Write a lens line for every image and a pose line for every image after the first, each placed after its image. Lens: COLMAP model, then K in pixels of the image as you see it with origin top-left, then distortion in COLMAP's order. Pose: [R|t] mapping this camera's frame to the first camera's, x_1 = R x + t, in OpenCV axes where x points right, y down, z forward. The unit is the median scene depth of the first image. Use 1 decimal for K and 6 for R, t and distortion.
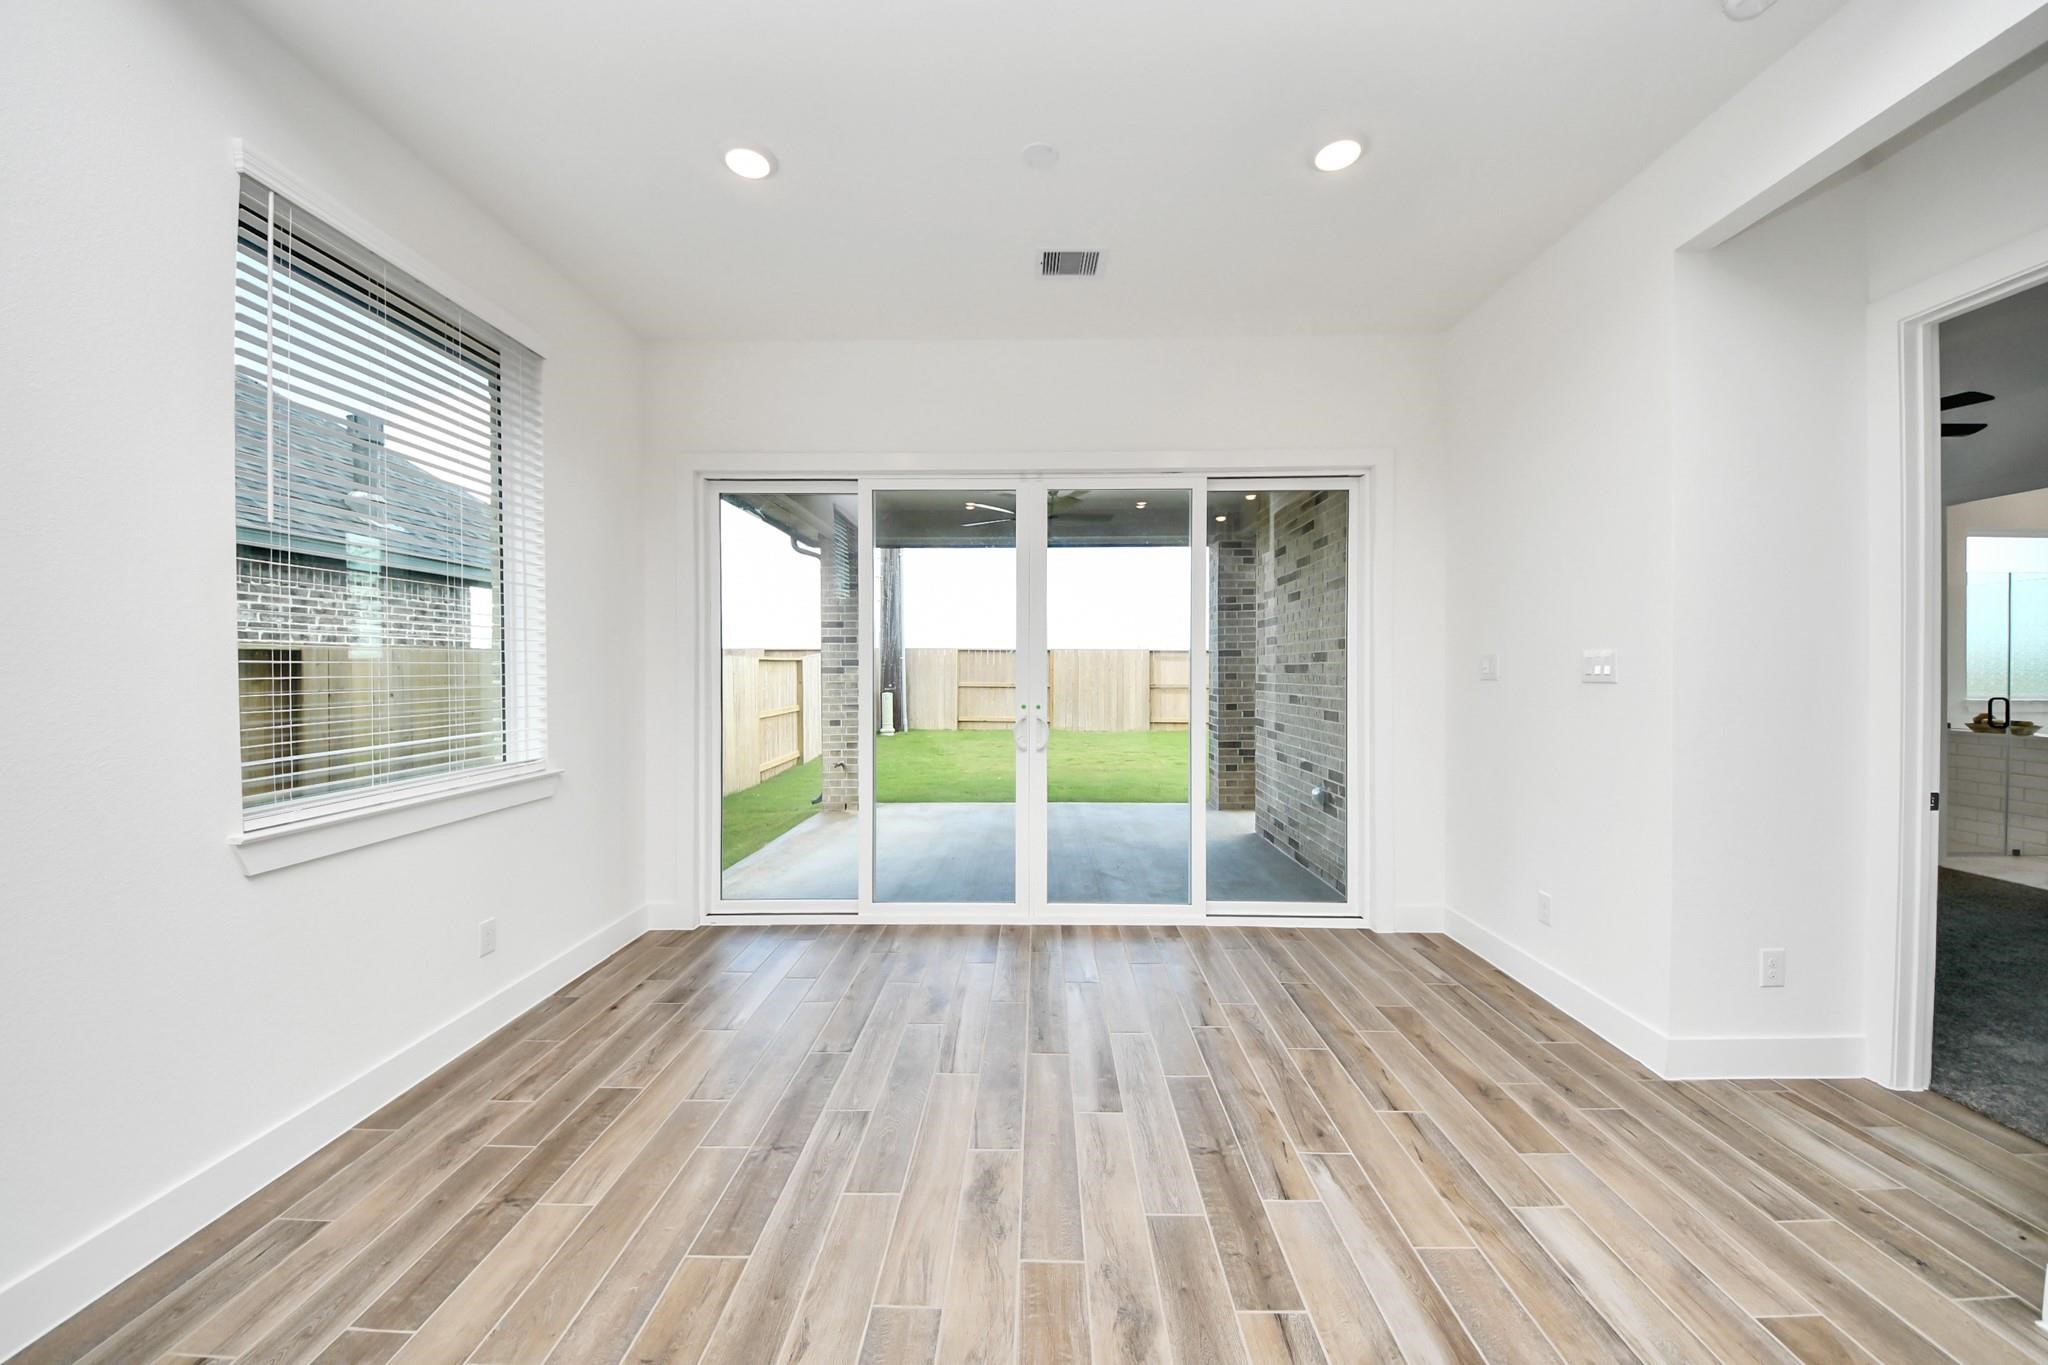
lens RADIAL K [[745.5, 0, 1035.6], [0, 745.5, 675.7], [0, 0, 1]] dist [0.016376, -0.015465]
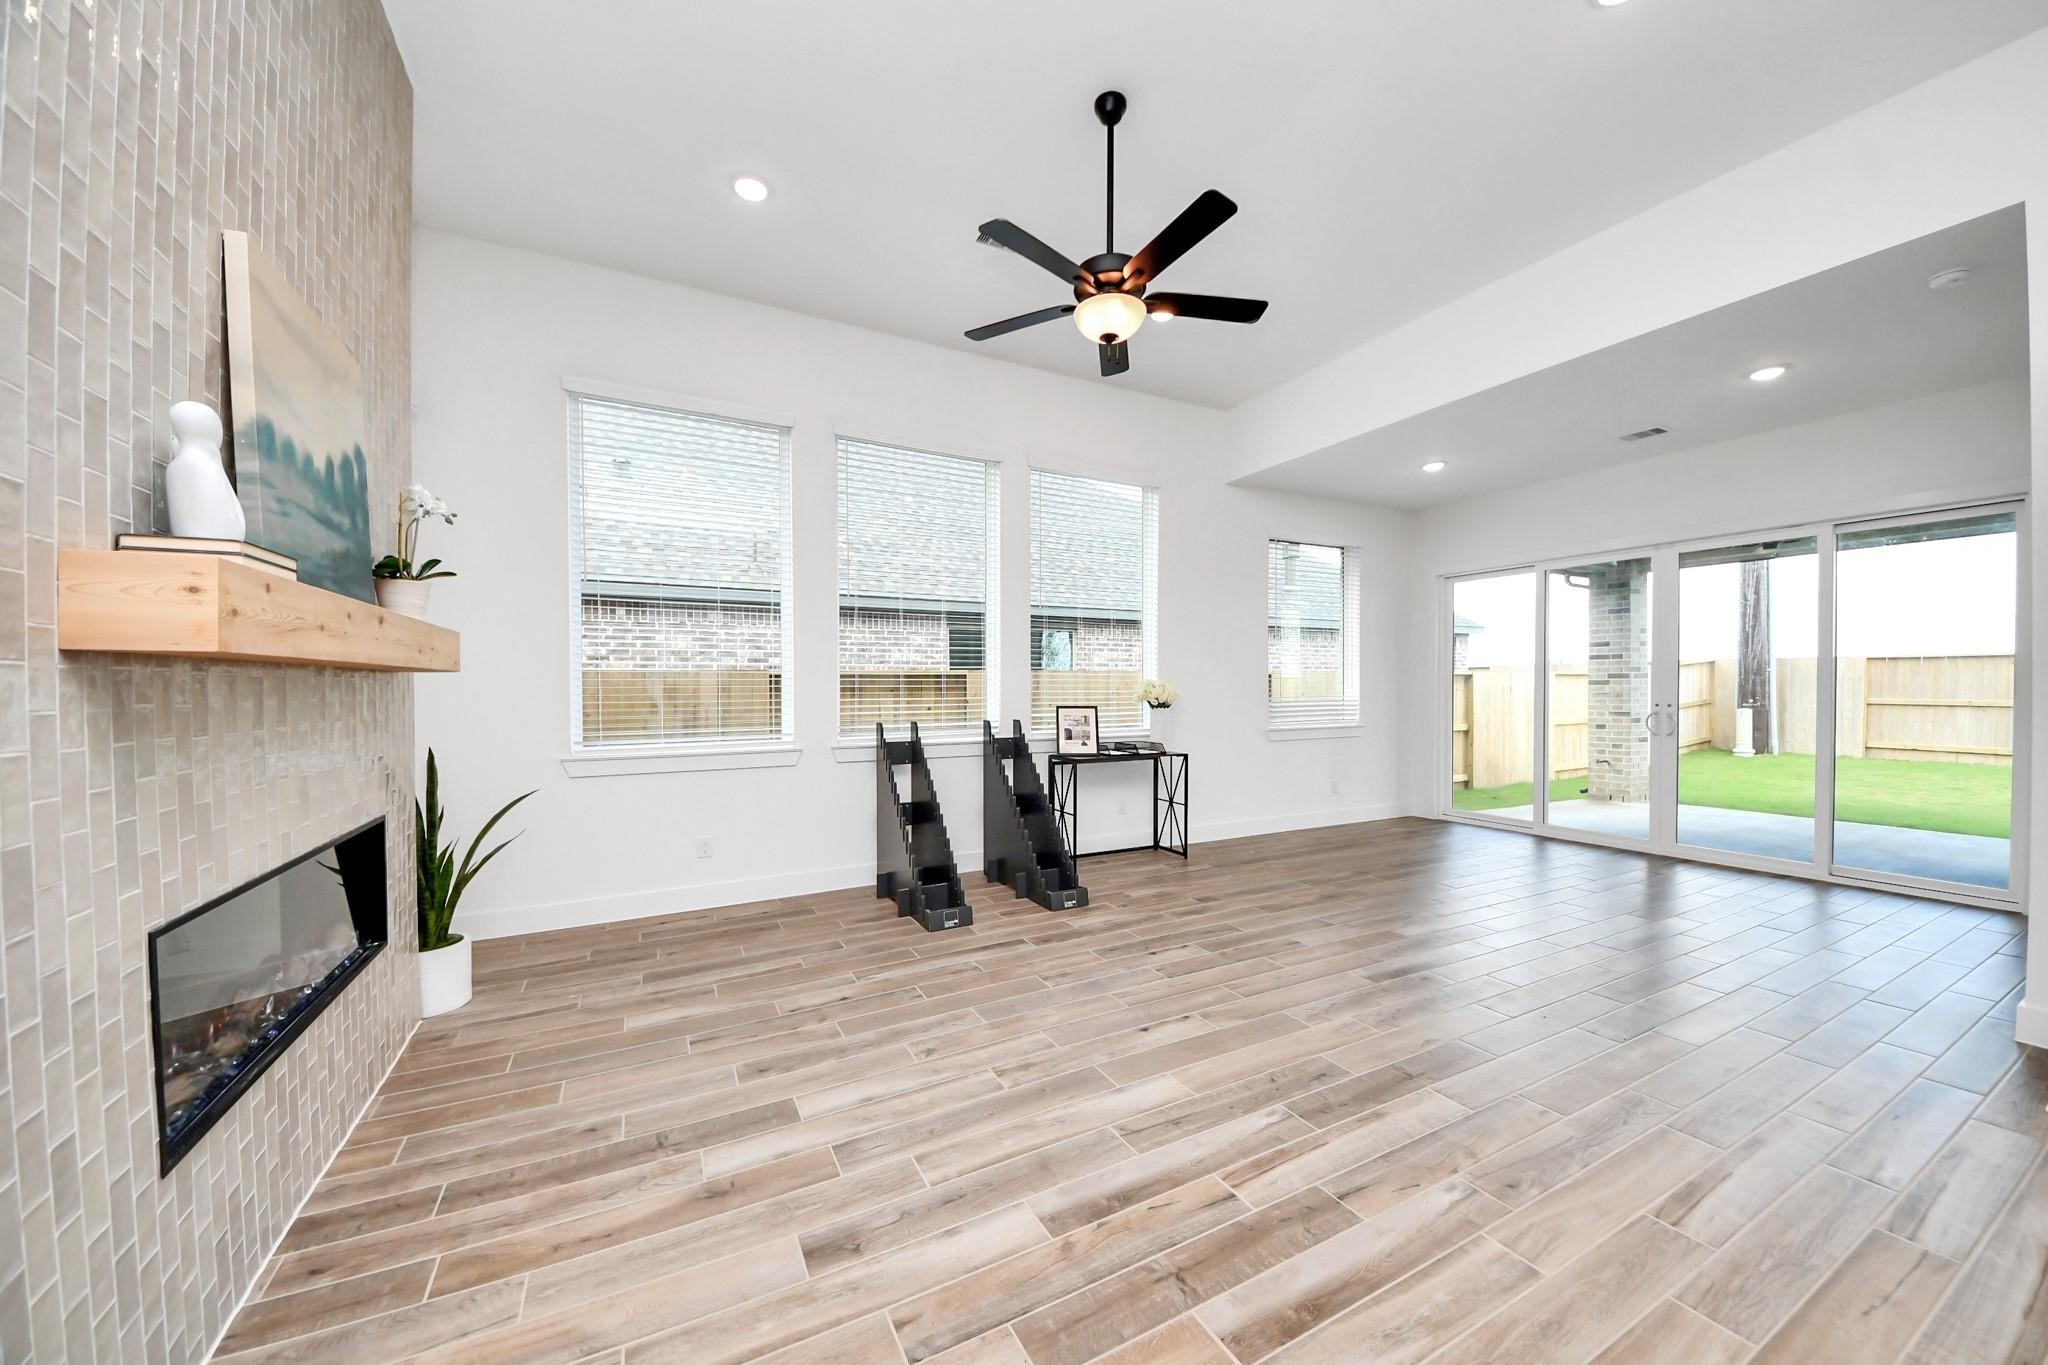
lens RADIAL K [[713.1, 0, 1042.3], [0, 713.1, 697.0], [0, 0, 1]] dist [0.036233, -0.019380]
pose [[0.493884, 0.009972, -0.869471, 0.962328], [-0.004583, 0.999950, 0.008865, 0.031395], [0.869516, -0.000394, 0.493905, -1.155144]]
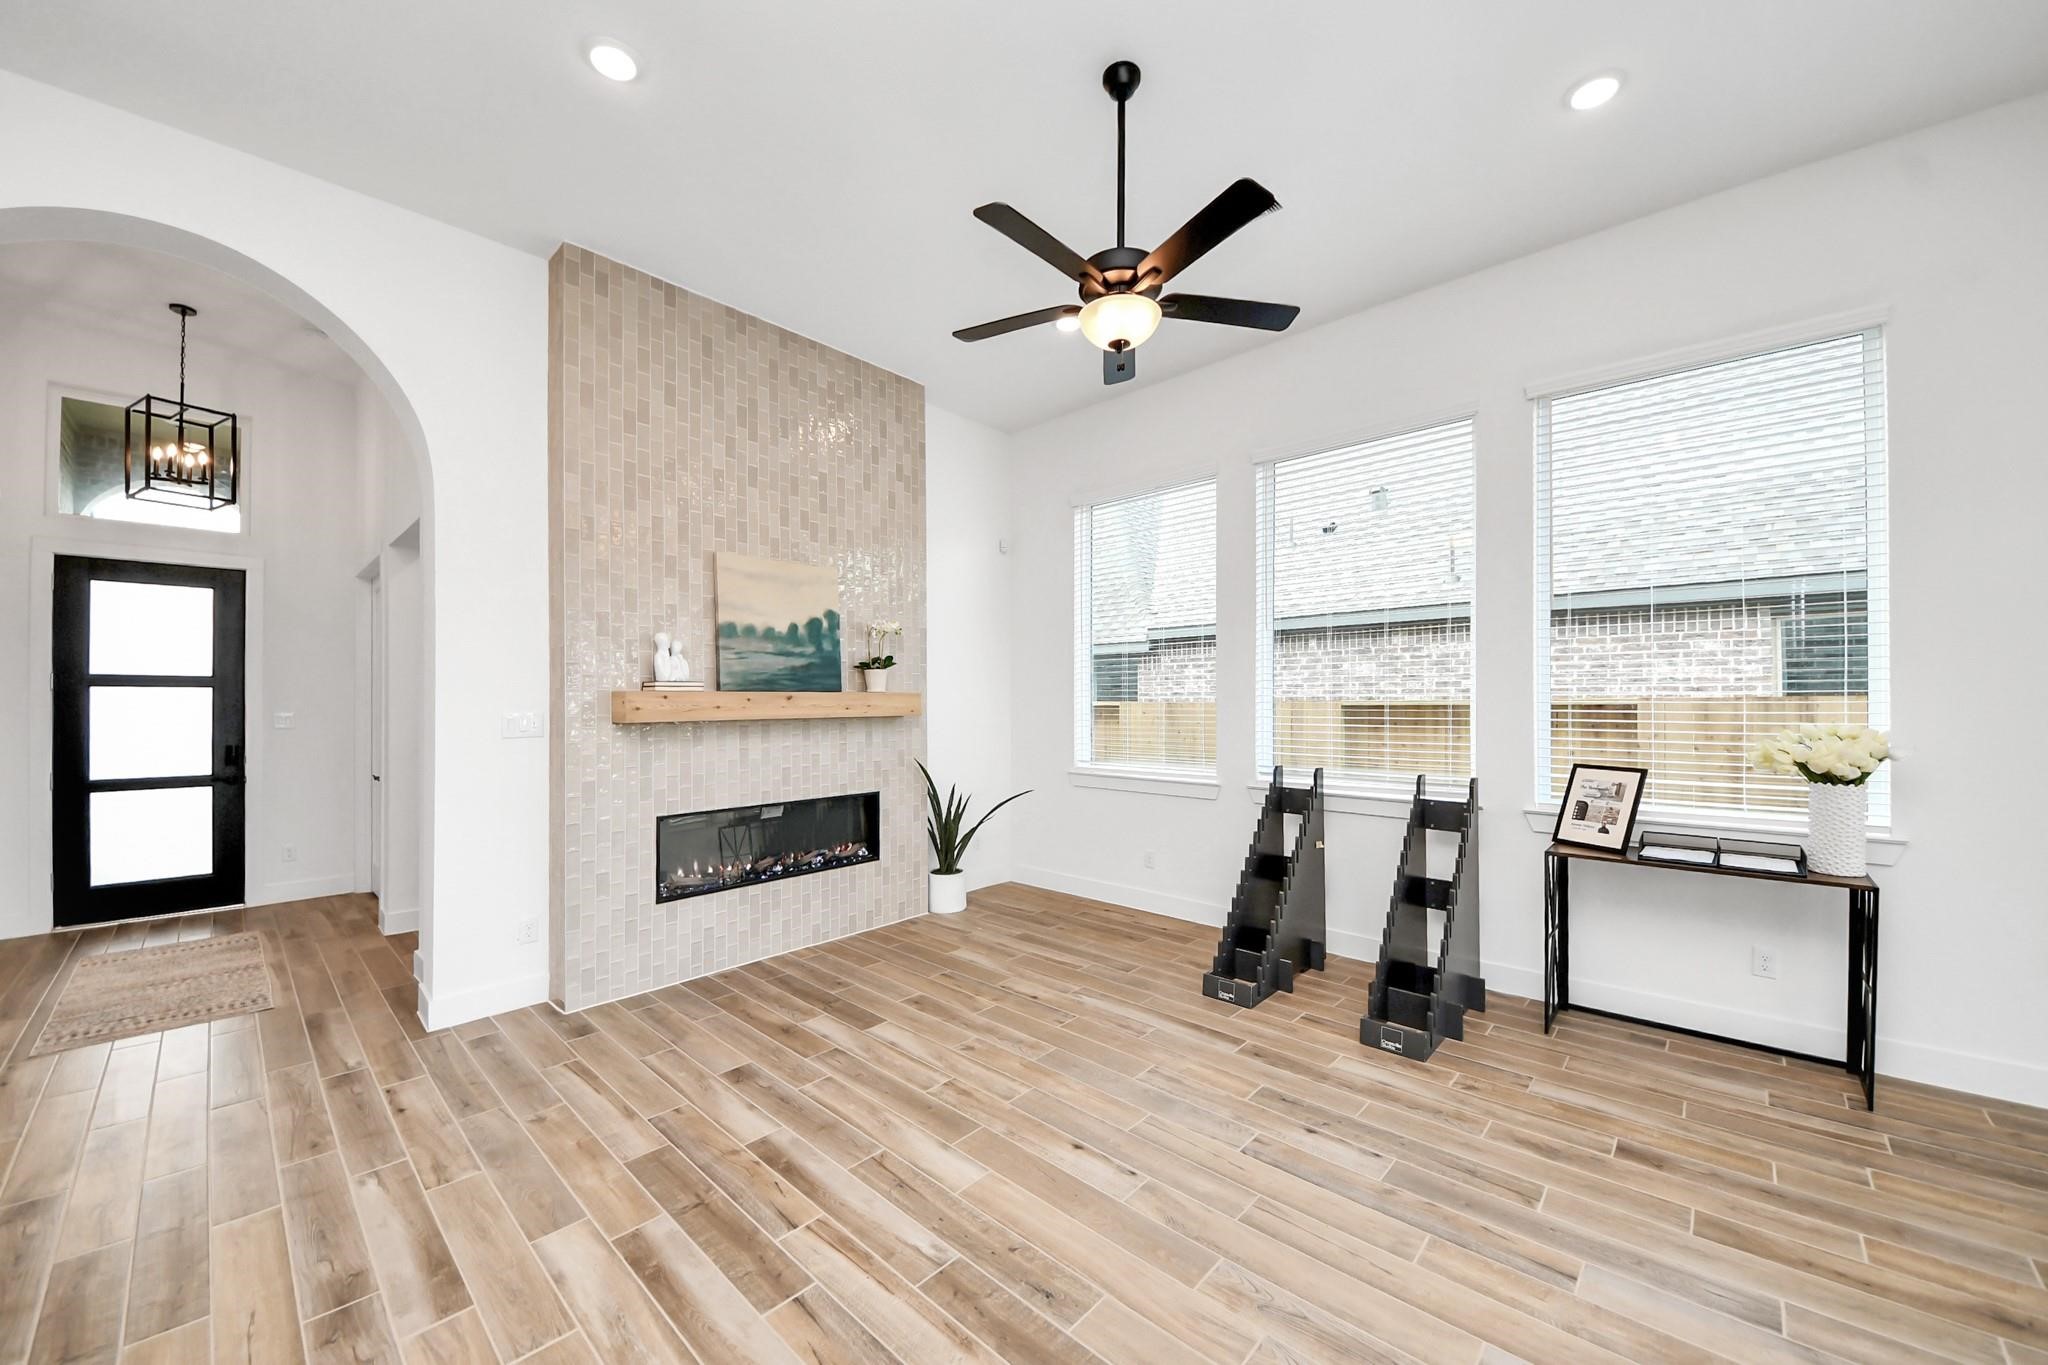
lens RADIAL K [[759.6, 0, 1038.3], [0, 759.6, 696.3], [0, 0, 1]] dist [0.040097, -0.021870]
pose [[-0.653959, -0.001908, -0.756528, 0.902187], [-0.004675, 0.999988, 0.001519, -0.042620], [0.756516, 0.004530, -0.653960, 0.041191]]
